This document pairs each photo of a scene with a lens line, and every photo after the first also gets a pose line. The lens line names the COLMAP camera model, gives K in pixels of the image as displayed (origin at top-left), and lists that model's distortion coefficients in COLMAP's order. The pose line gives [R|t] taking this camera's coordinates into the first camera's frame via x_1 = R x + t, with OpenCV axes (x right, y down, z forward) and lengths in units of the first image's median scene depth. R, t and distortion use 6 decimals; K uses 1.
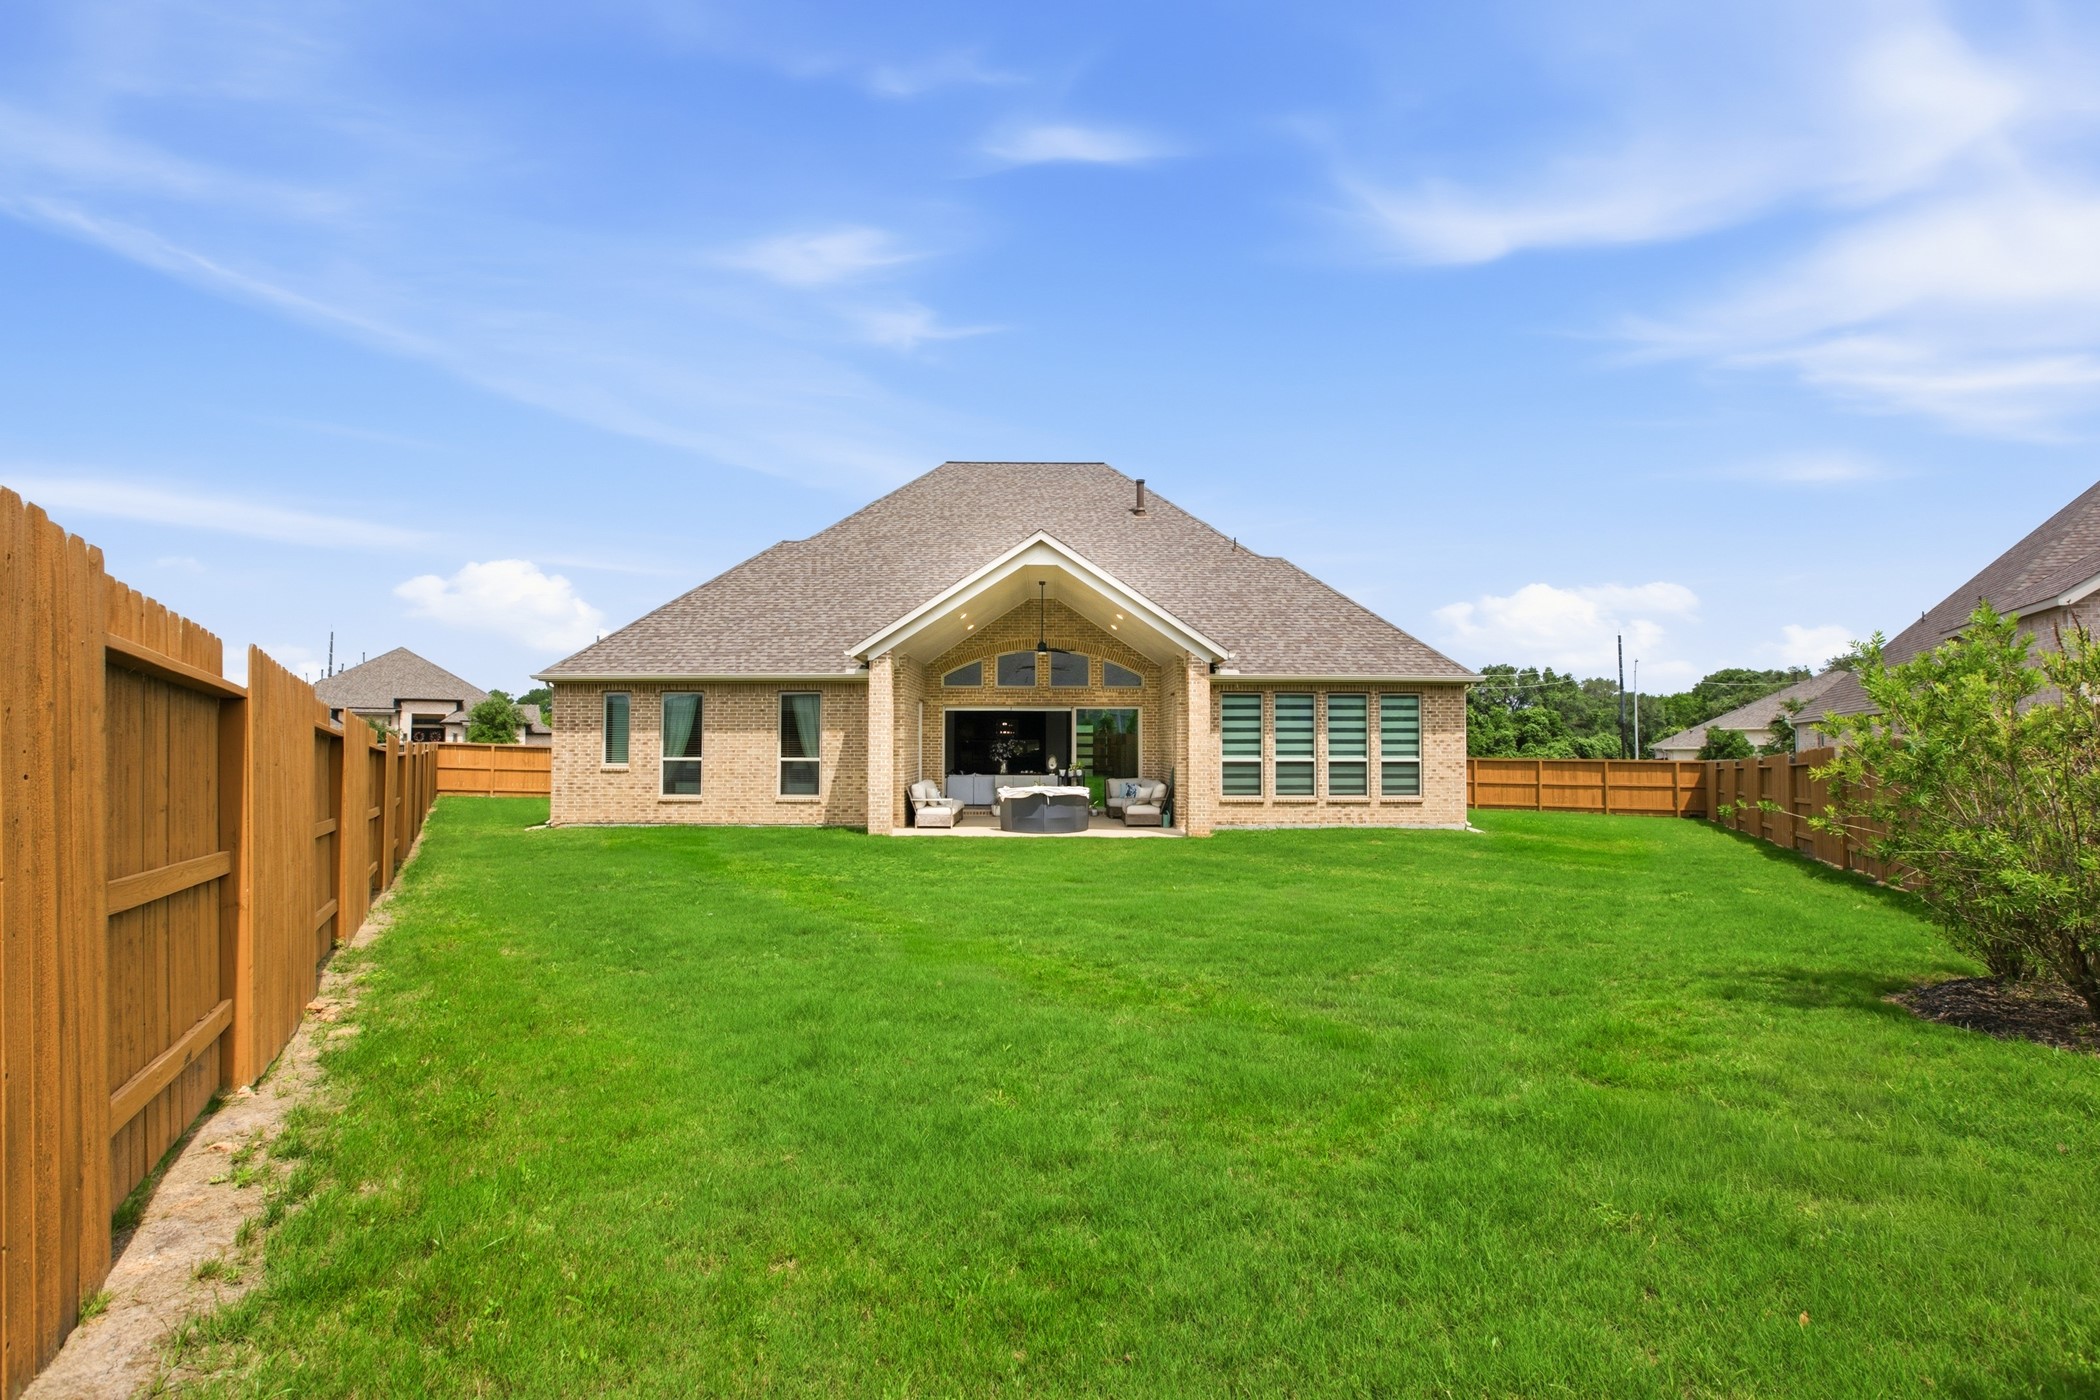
lens RADIAL K [[964.7, 0, 1061.7], [0, 964.7, 722.3], [0, 0, 1]] dist [-0.032526, 0.000746]
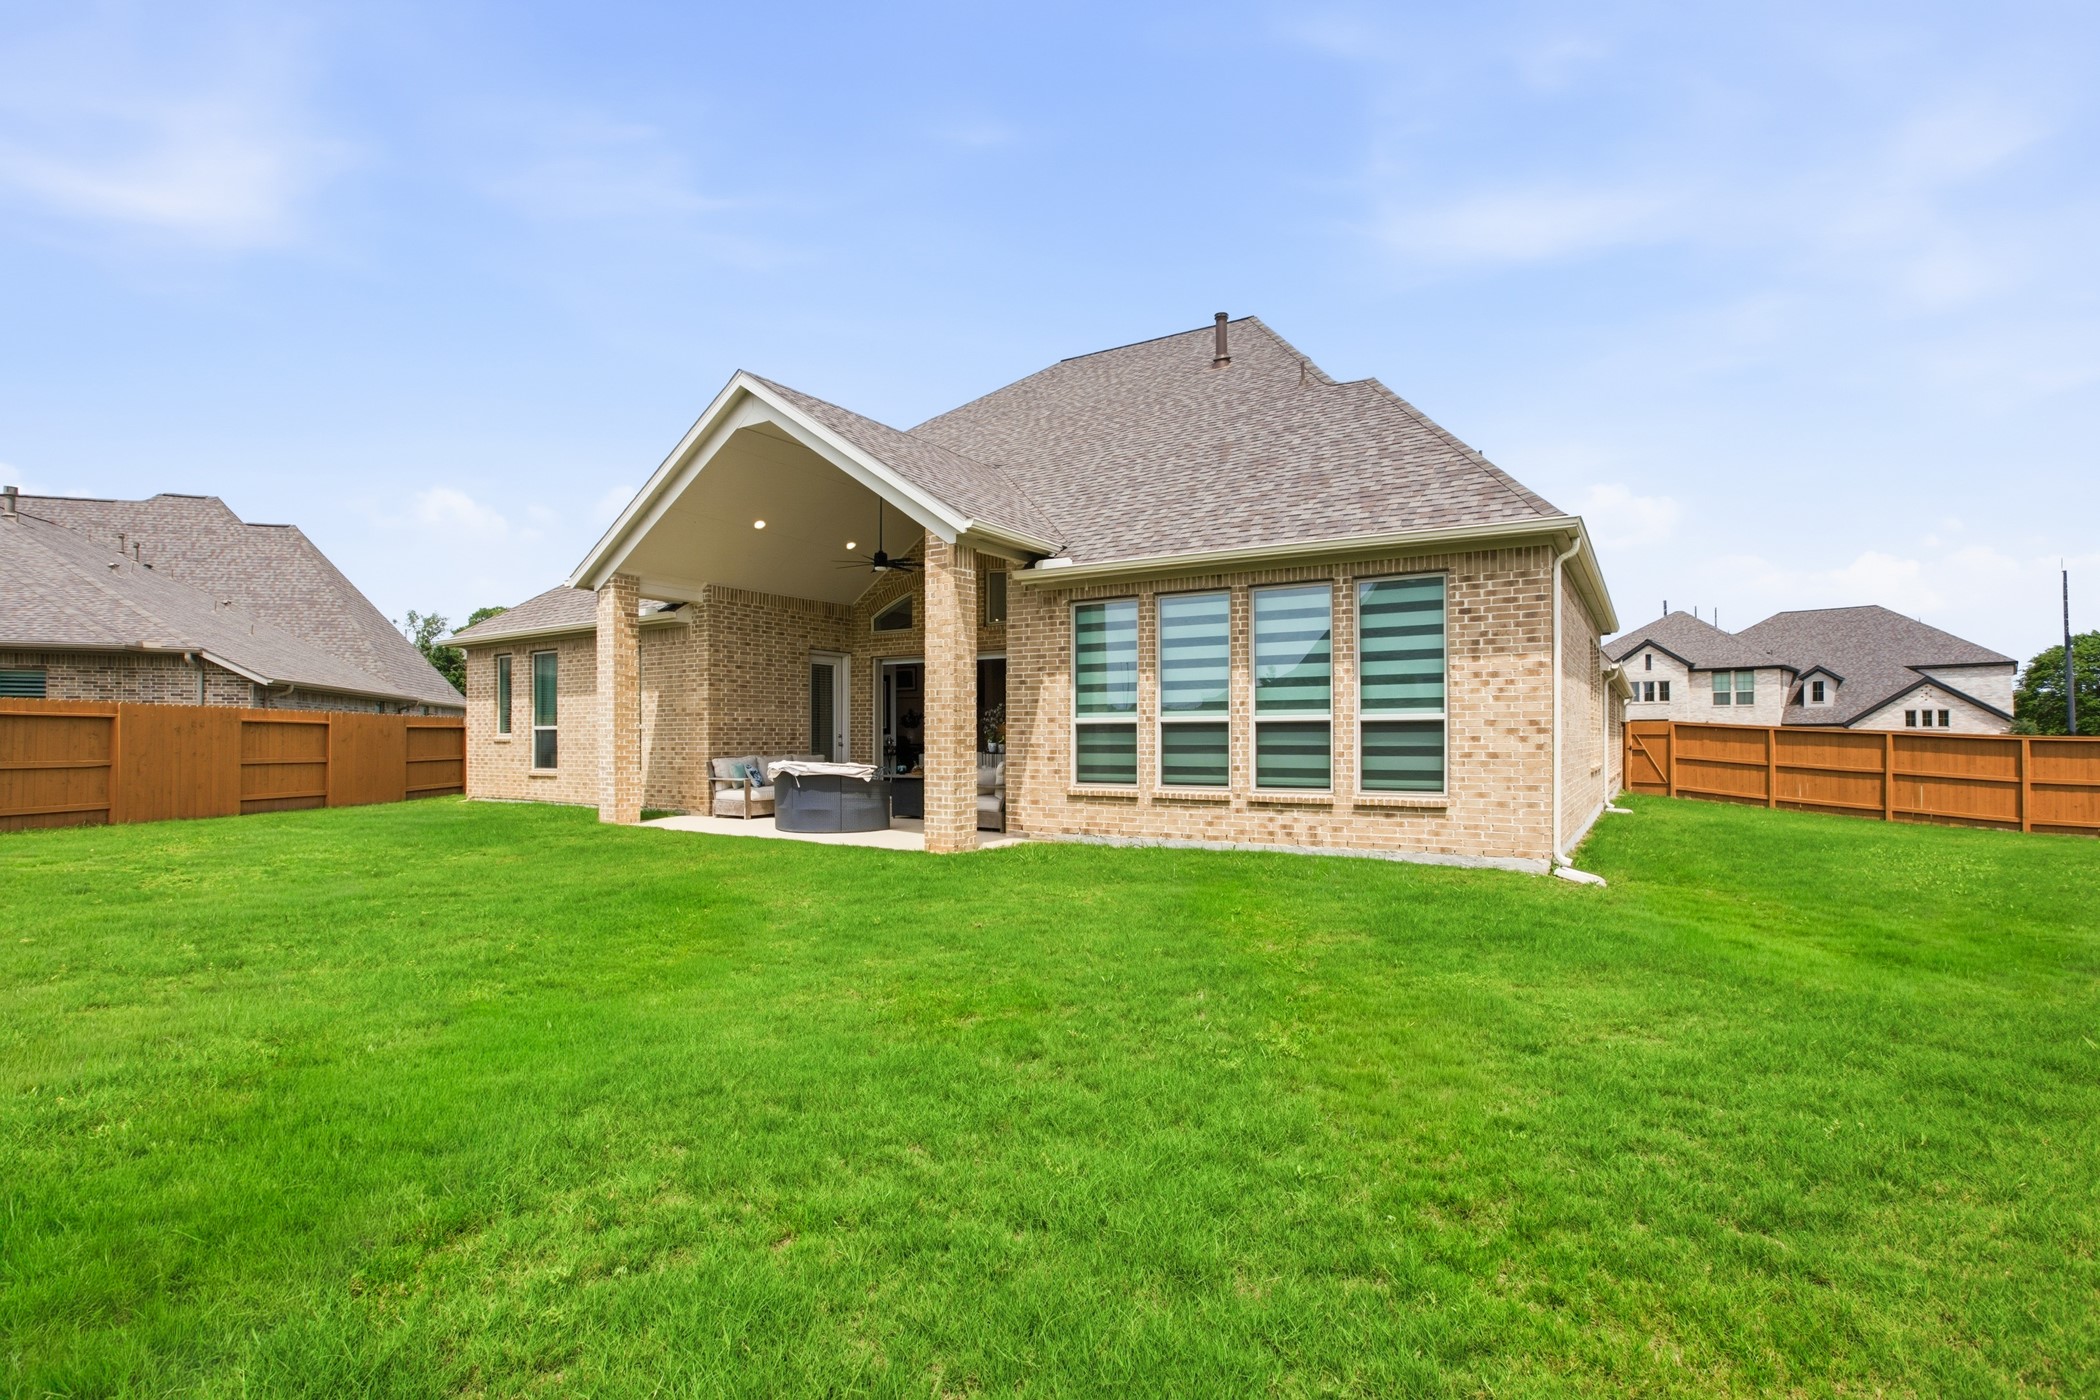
lens RADIAL K [[964.7, 0, 1061.7], [0, 964.7, 722.3], [0, 0, 1]] dist [-0.032526, 0.000746]
pose [[0.848928, -0.011253, -0.528389, 0.461514], [0.016619, 0.999847, 0.005408, 0.036580], [0.528247, -0.013373, 0.848985, 0.510468]]
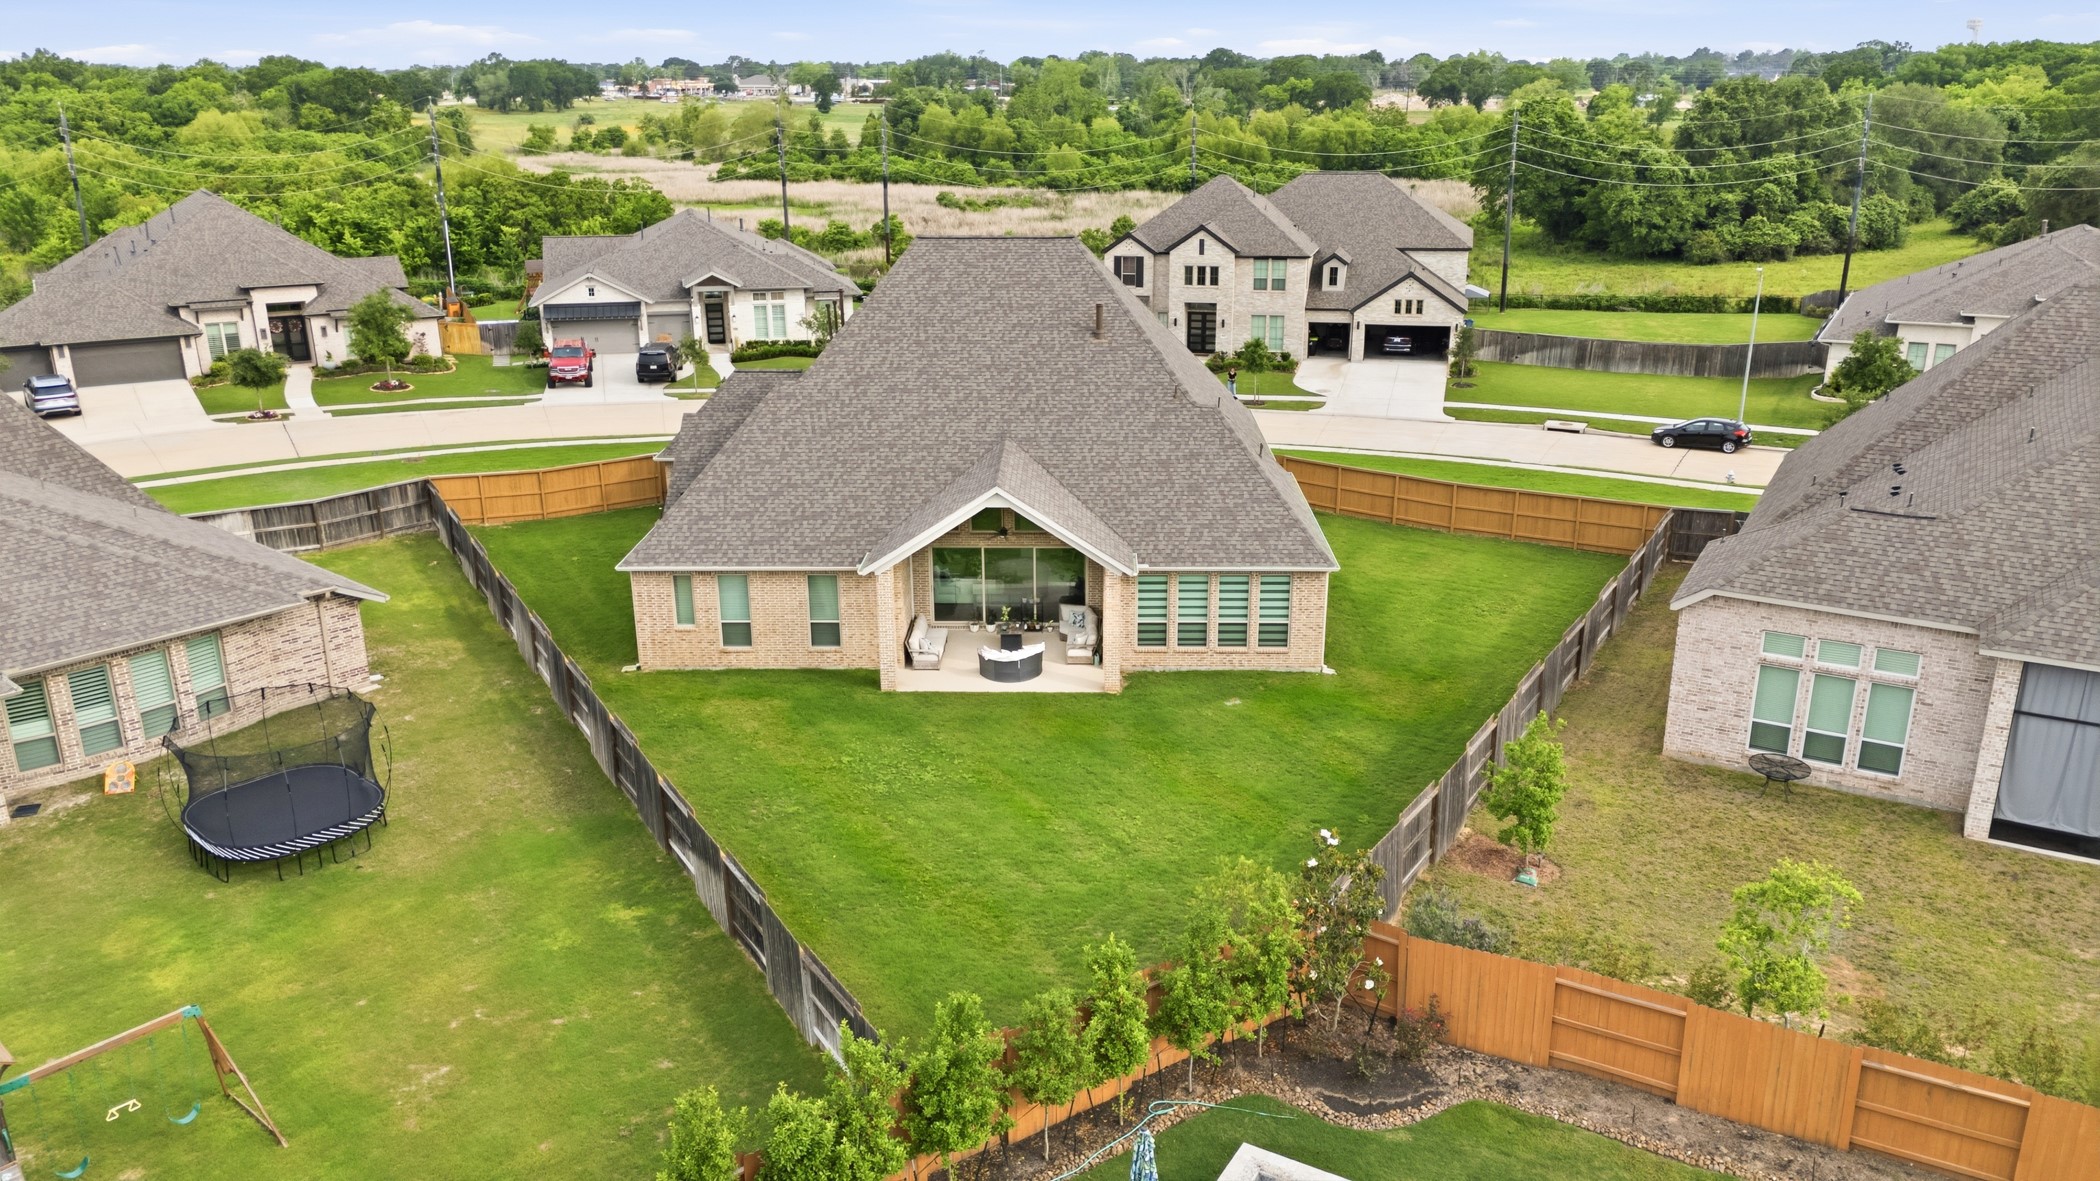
lens RADIAL K [[1404.4, 0, 1050.0], [0, 1404.4, 590.5], [0, 0, 1]] dist [0.179698, -0.001108]
pose [[0.999218, -0.000635, -0.039530, 0.121525], [0.014168, 0.939214, 0.343040, -0.674907], [0.036909, -0.343332, 0.938489, -0.827068]]
